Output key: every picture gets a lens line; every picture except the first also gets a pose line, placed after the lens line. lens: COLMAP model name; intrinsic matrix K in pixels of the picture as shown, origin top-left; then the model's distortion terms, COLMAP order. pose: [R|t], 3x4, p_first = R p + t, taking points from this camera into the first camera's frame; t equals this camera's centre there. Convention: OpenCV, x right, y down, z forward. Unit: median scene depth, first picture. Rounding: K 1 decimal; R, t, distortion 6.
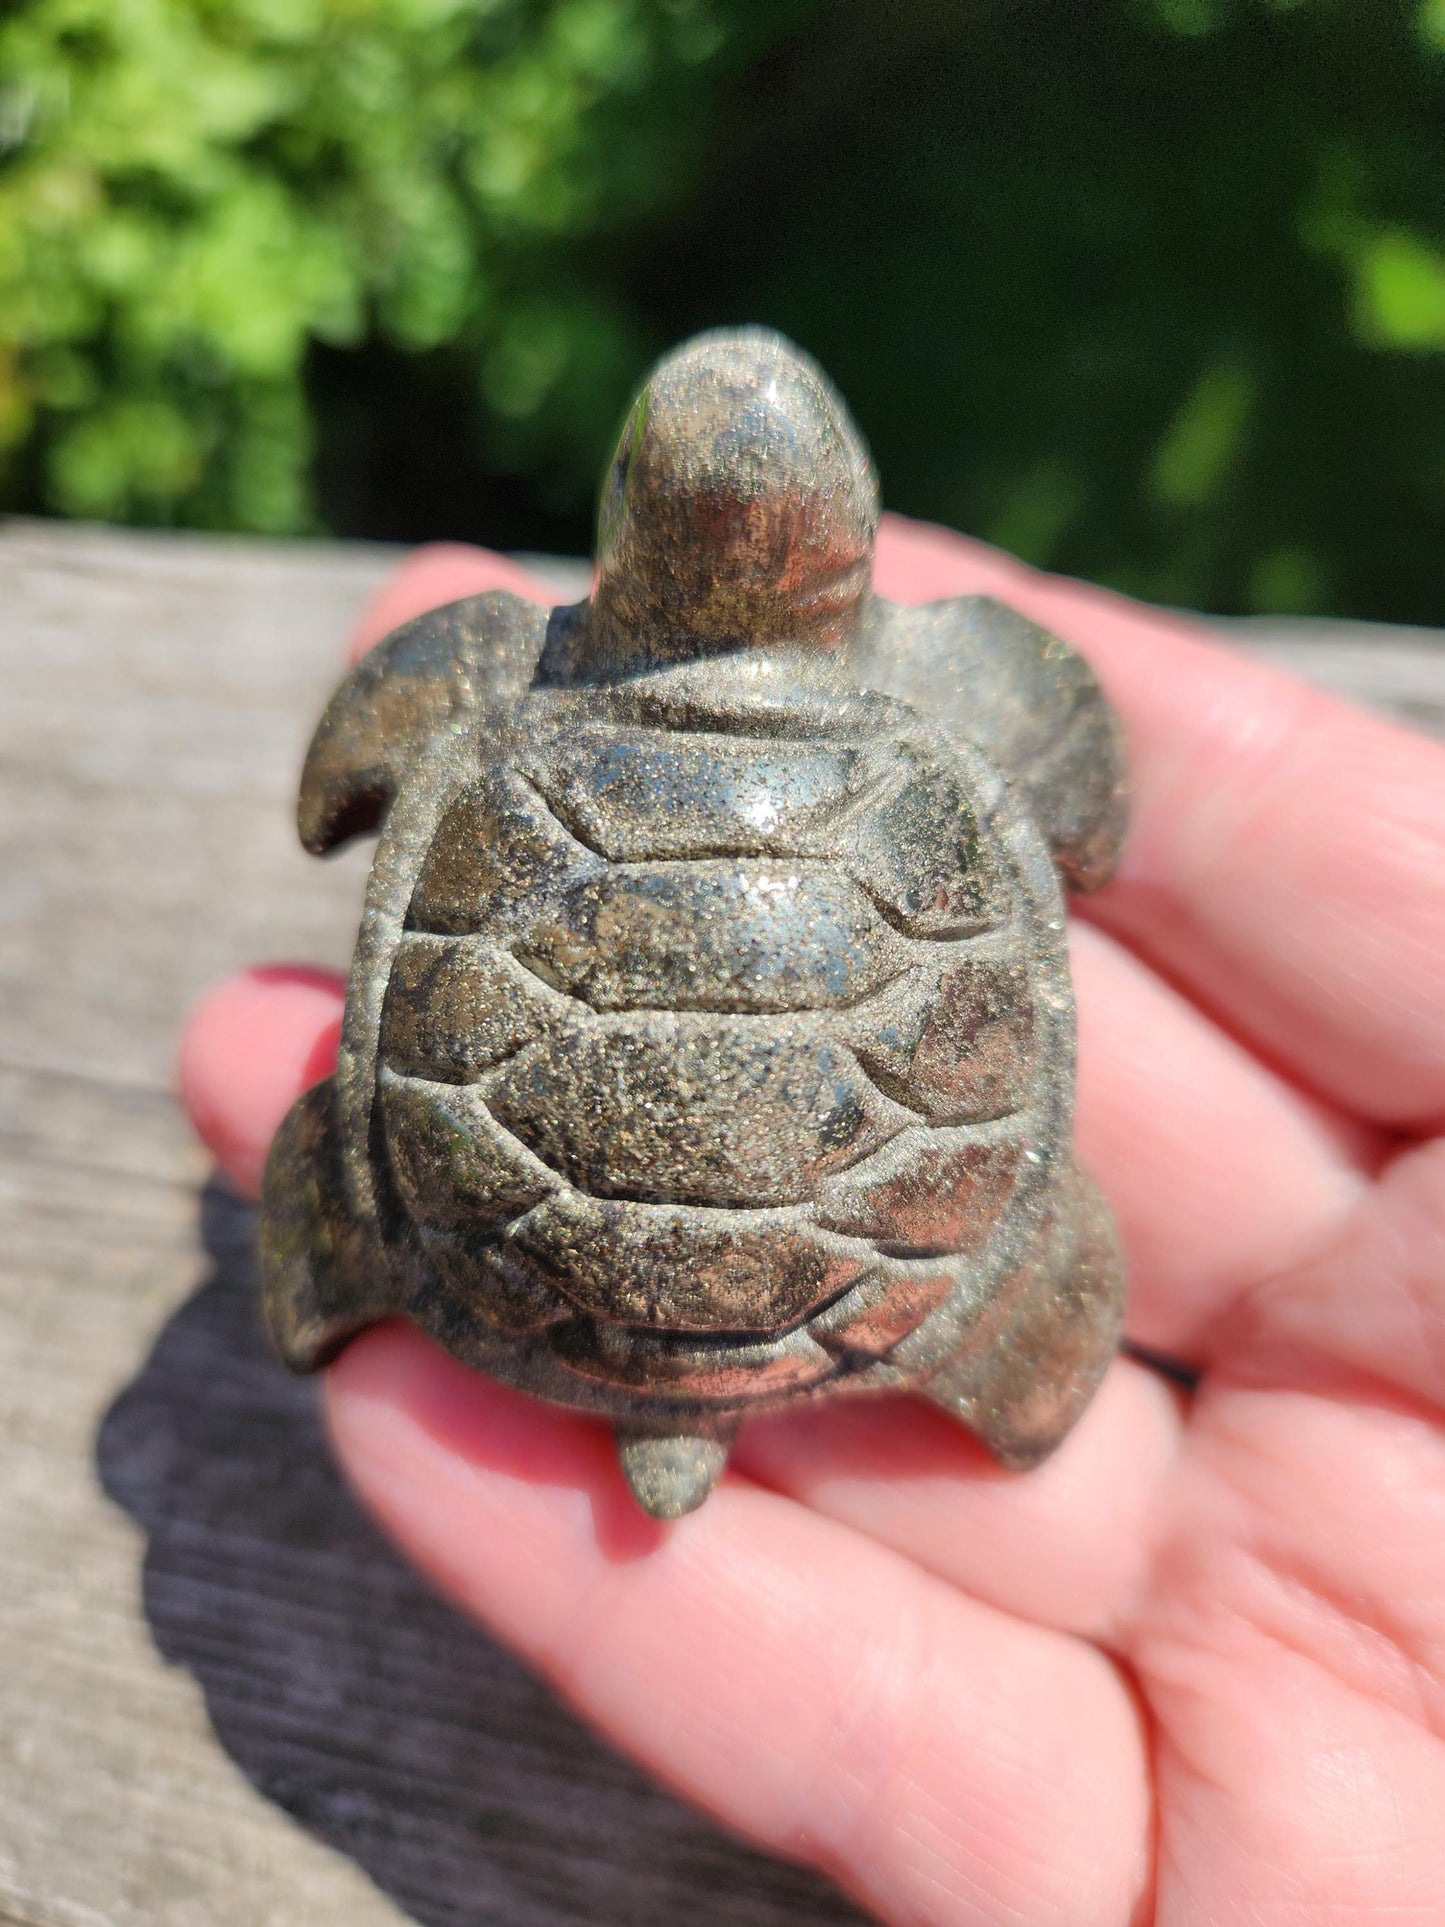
lens RADIAL K [[1476.4, 0, 713.5], [0, 1476.4, 971.0], [0, 0, 1]] dist [-0.070255, -0.006212]
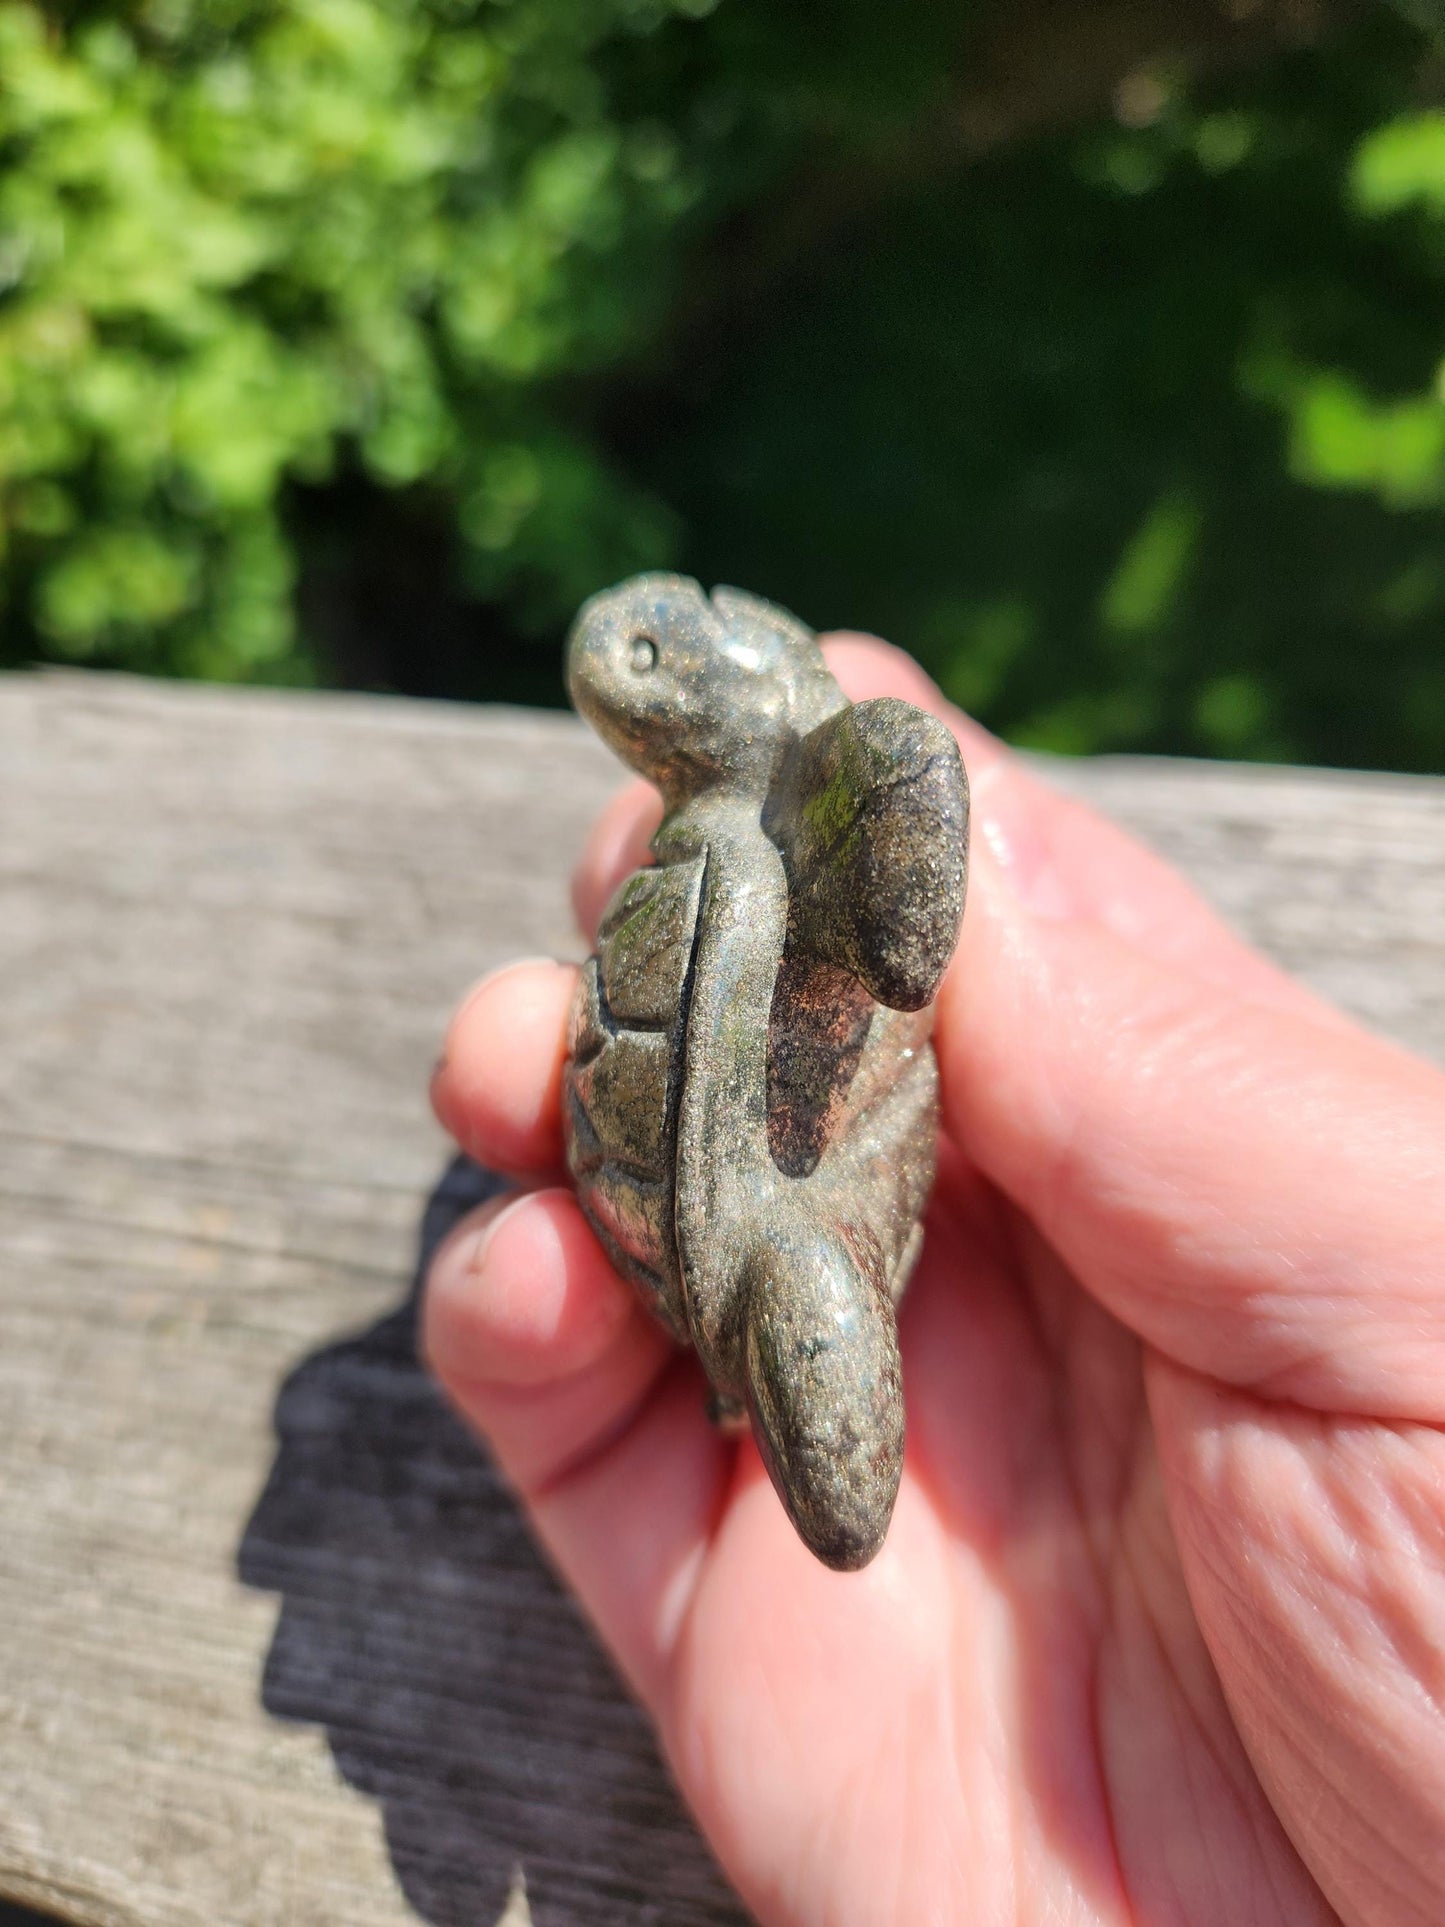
lens RADIAL K [[1476.4, 0, 730.3], [0, 1476.4, 972.7], [0, 0, 1]] dist [-0.070255, -0.006212]
pose [[0.999475, 0.000344, 0.032404, 0.021175], [0.002193, 0.996933, -0.078223, 0.024297], [-0.032332, 0.078253, 0.996409, -0.169143]]
